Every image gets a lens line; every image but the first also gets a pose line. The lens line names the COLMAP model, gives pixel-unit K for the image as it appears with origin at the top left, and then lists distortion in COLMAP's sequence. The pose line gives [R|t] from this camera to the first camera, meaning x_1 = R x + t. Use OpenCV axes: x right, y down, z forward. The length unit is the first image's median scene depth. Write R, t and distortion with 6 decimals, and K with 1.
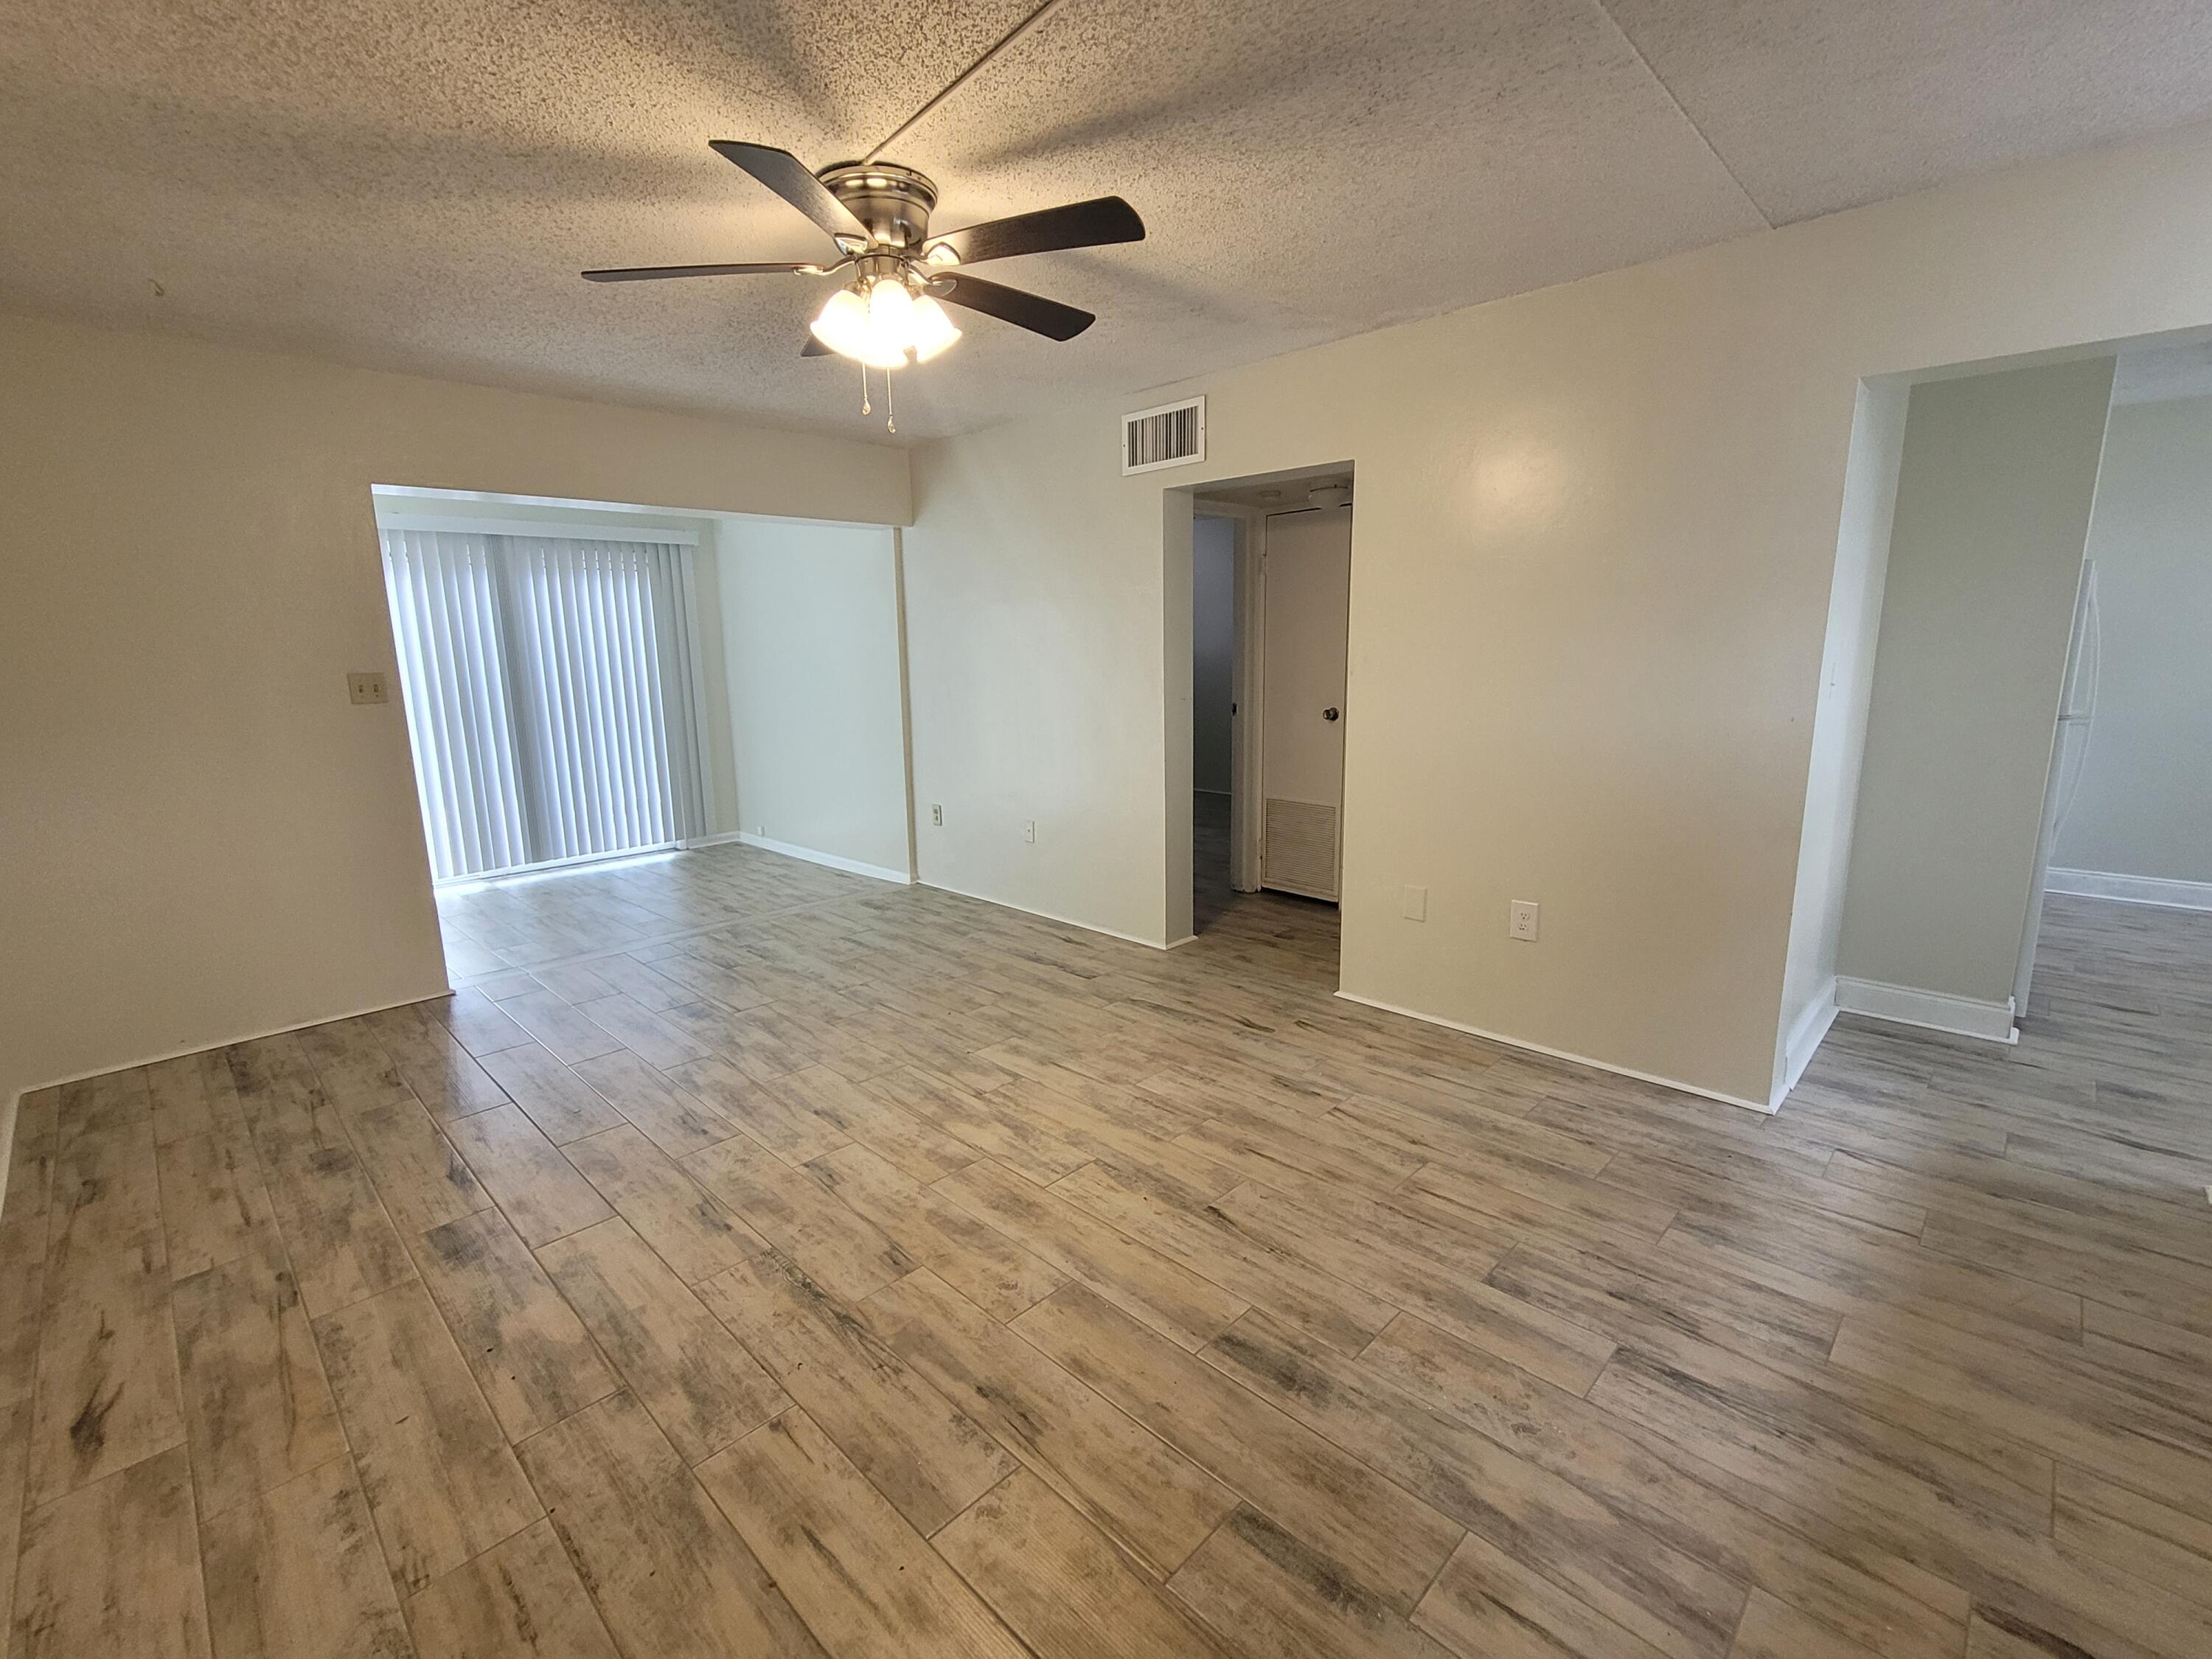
lens RADIAL K [[969.4, 0, 1106.0], [0, 969.4, 829.5], [0, 0, 1]] dist [0.003075, -0.001367]
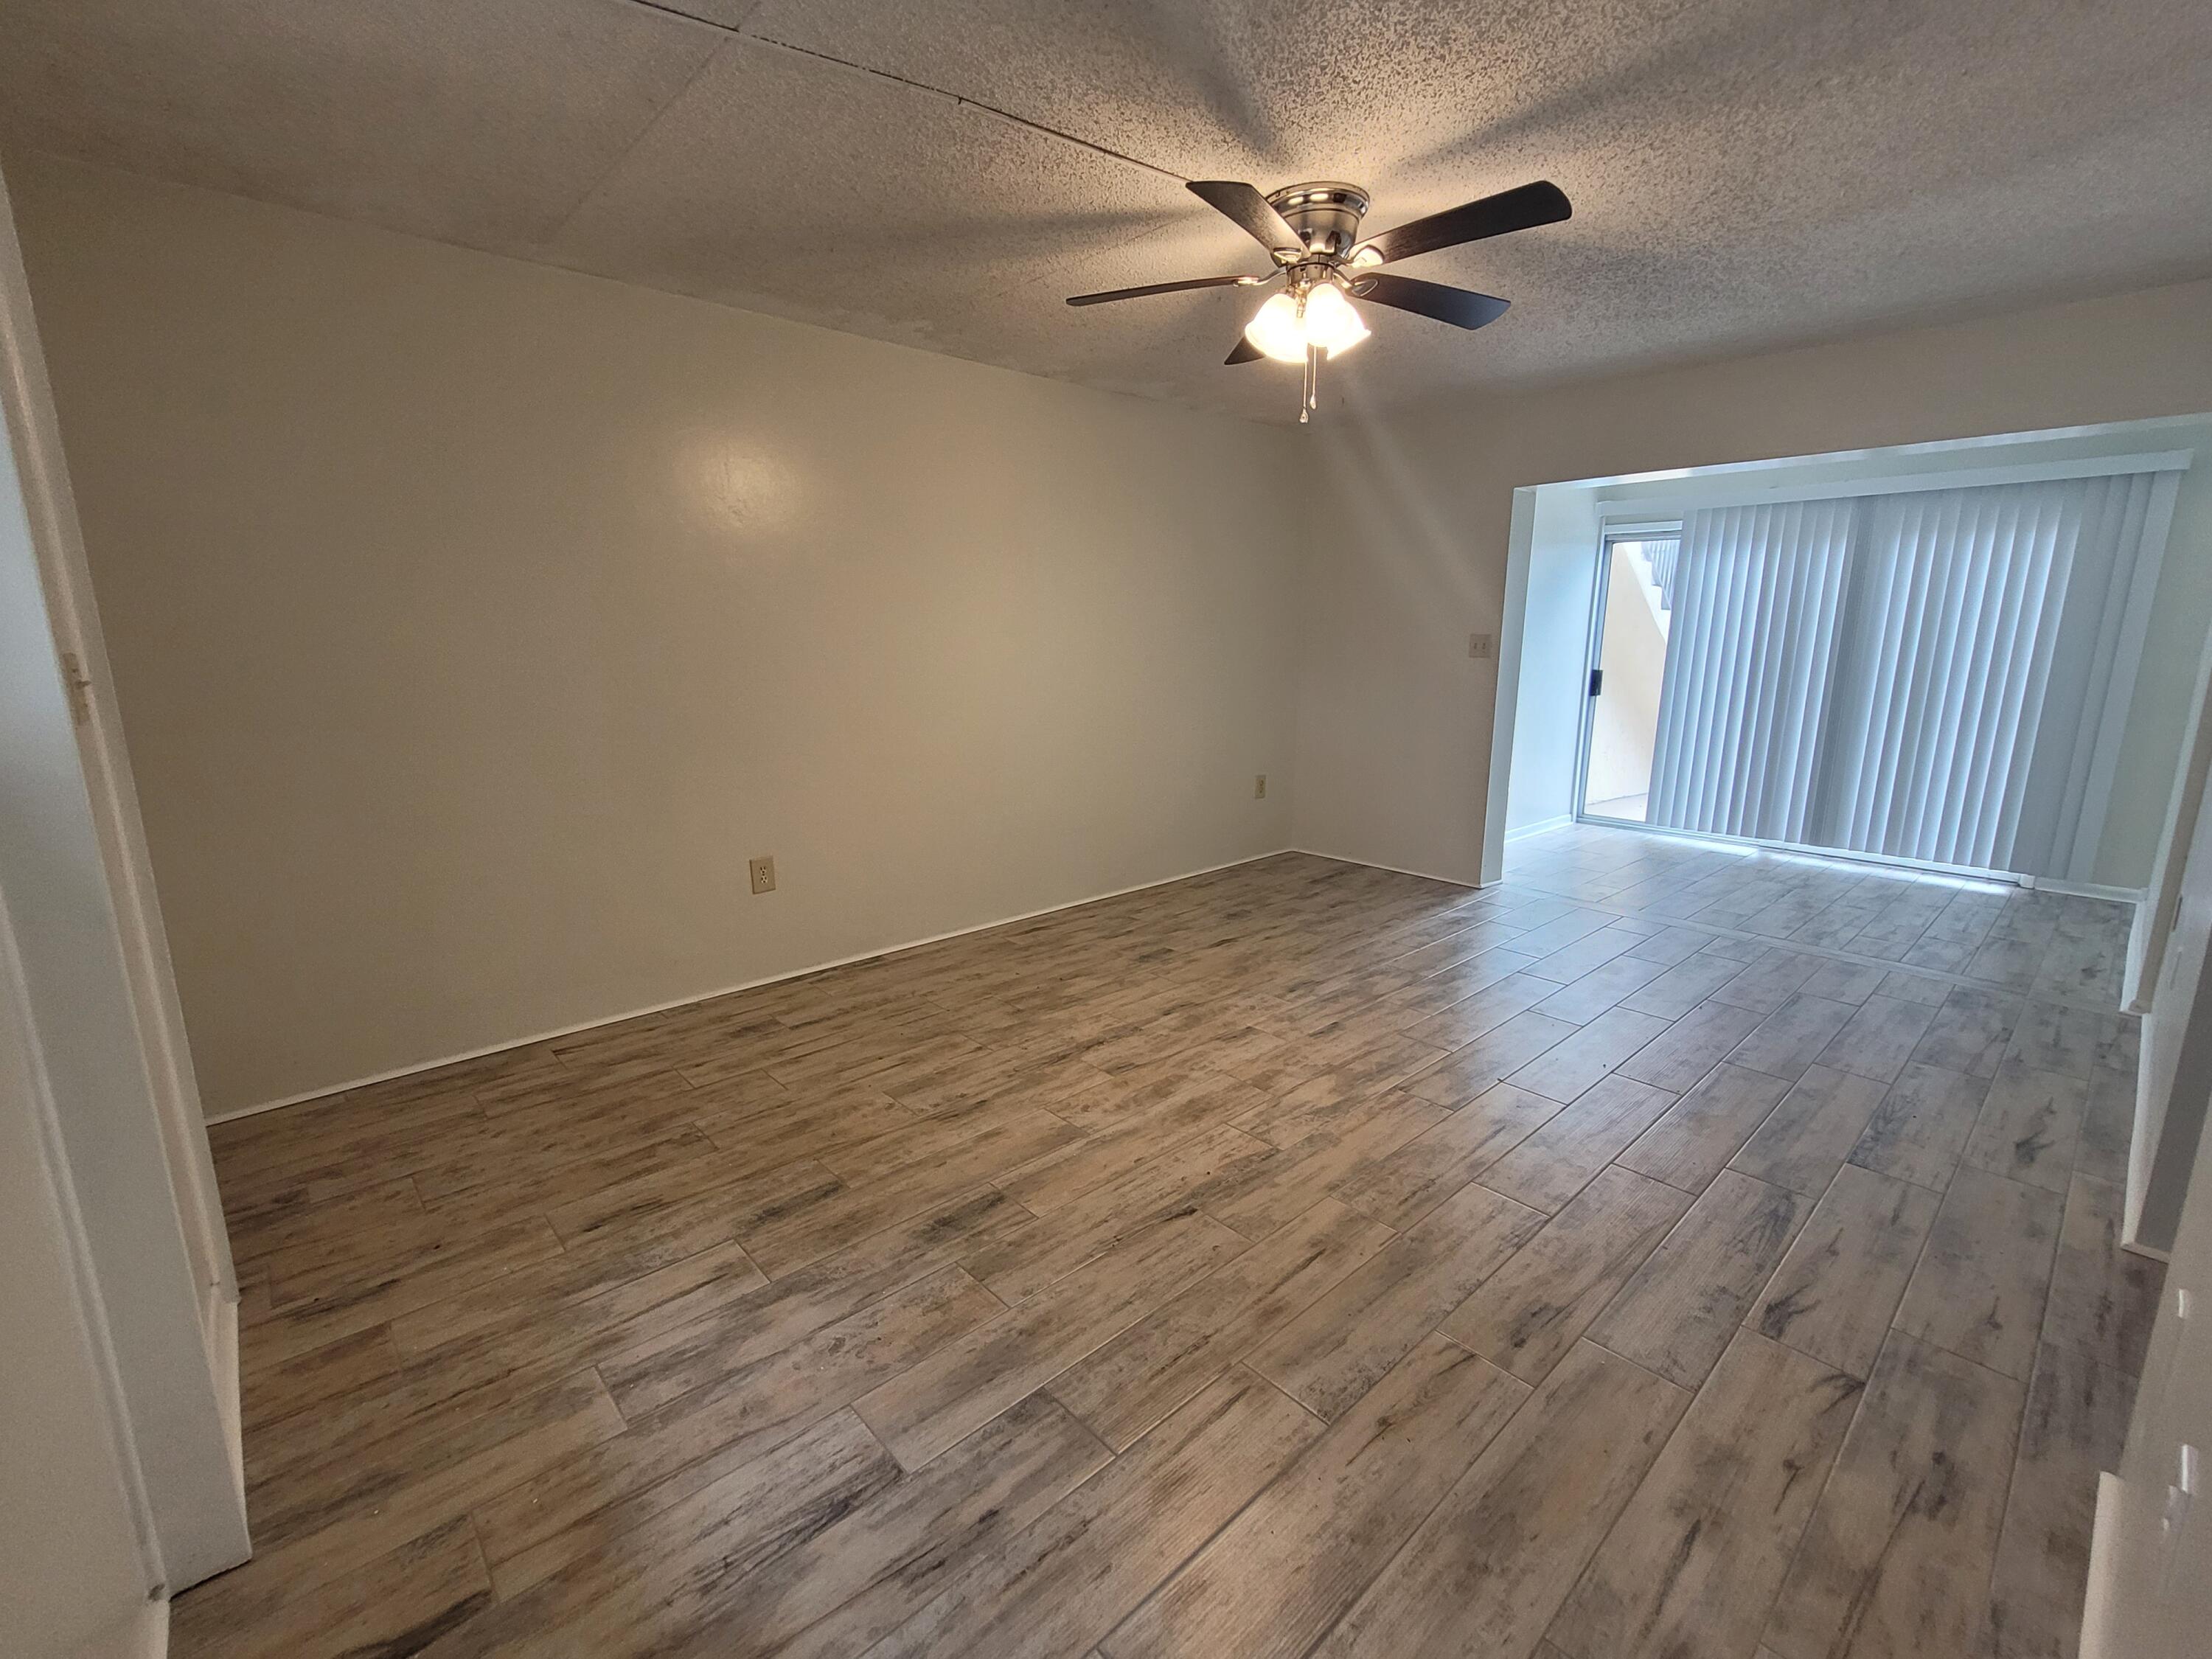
lens RADIAL K [[969.4, 0, 1106.0], [0, 969.4, 829.5], [0, 0, 1]] dist [0.003075, -0.001367]
pose [[-0.054725, 0.220416, -0.973870, 0.893586], [-0.190910, 0.955028, 0.226879, -0.155111], [0.980081, 0.198337, -0.010184, 0.794666]]
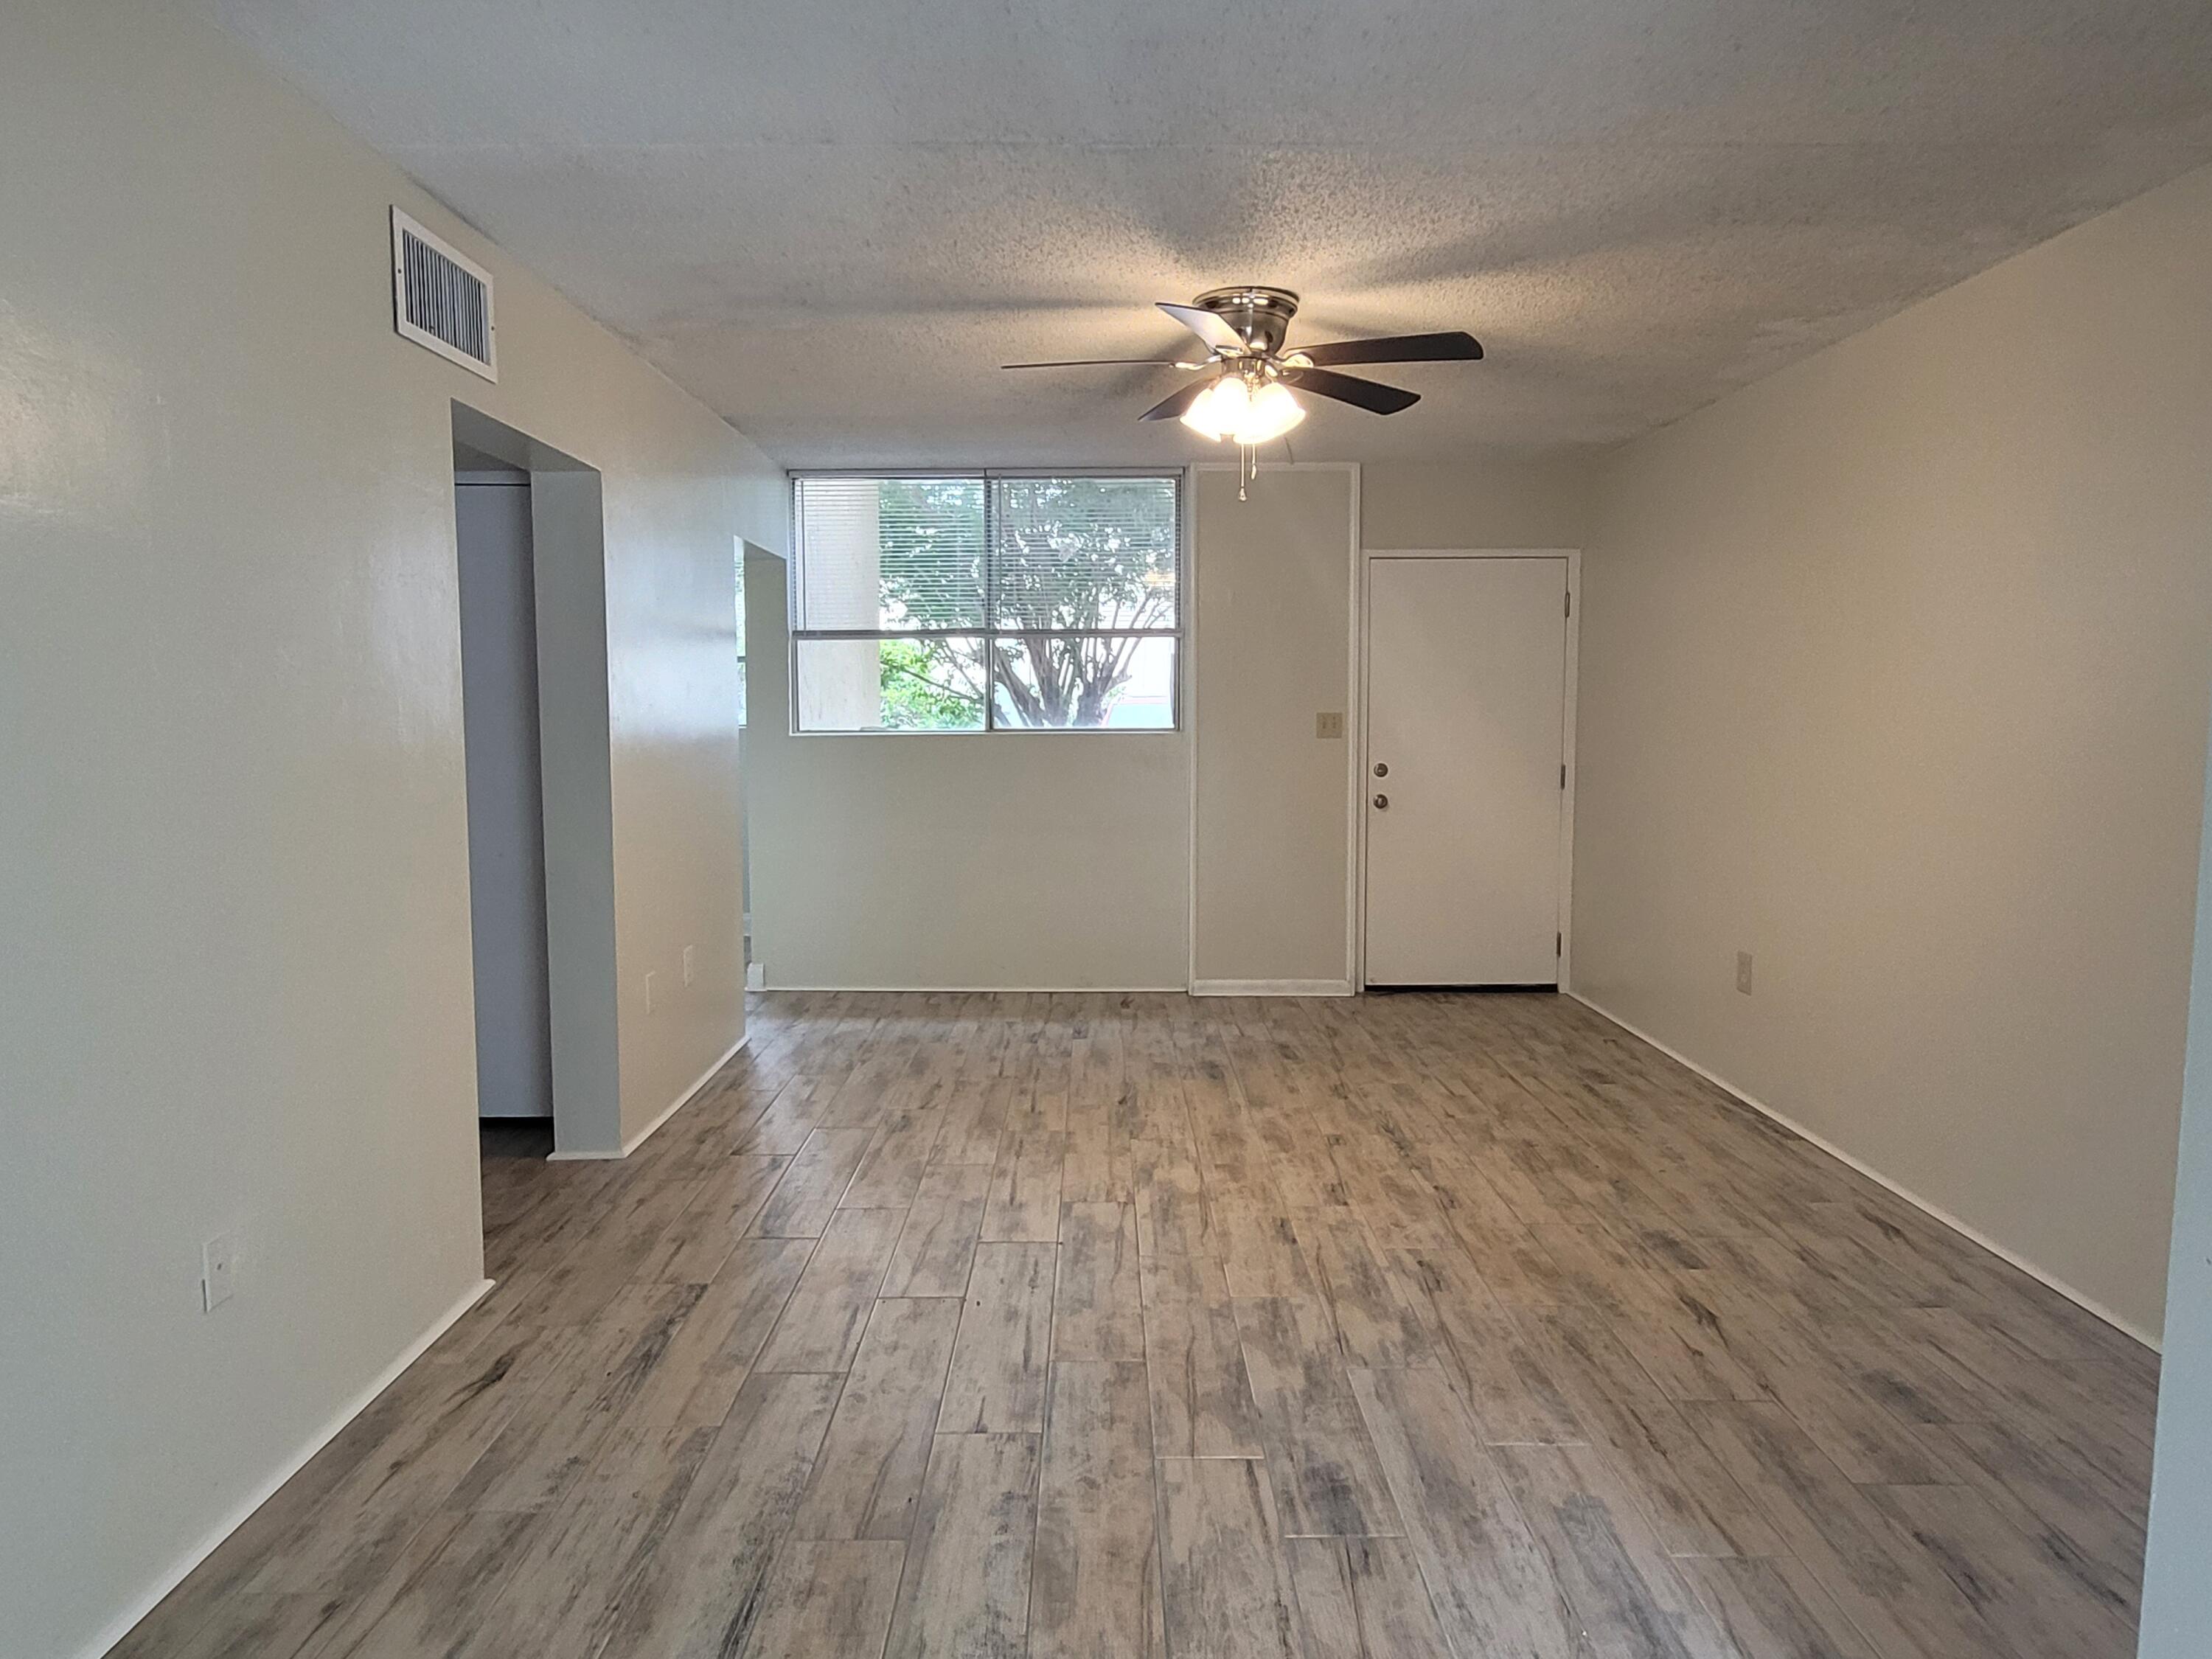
lens RADIAL K [[1338.9, 0, 1073.0], [0, 1338.9, 821.4], [0, 0, 1]] dist [-0.001116, 0.001256]
pose [[-0.683929, -0.042778, 0.728294, -1.120458], [0.152702, 0.967773, 0.200244, -0.355440], [-0.713389, 0.248165, -0.655355, 2.038623]]
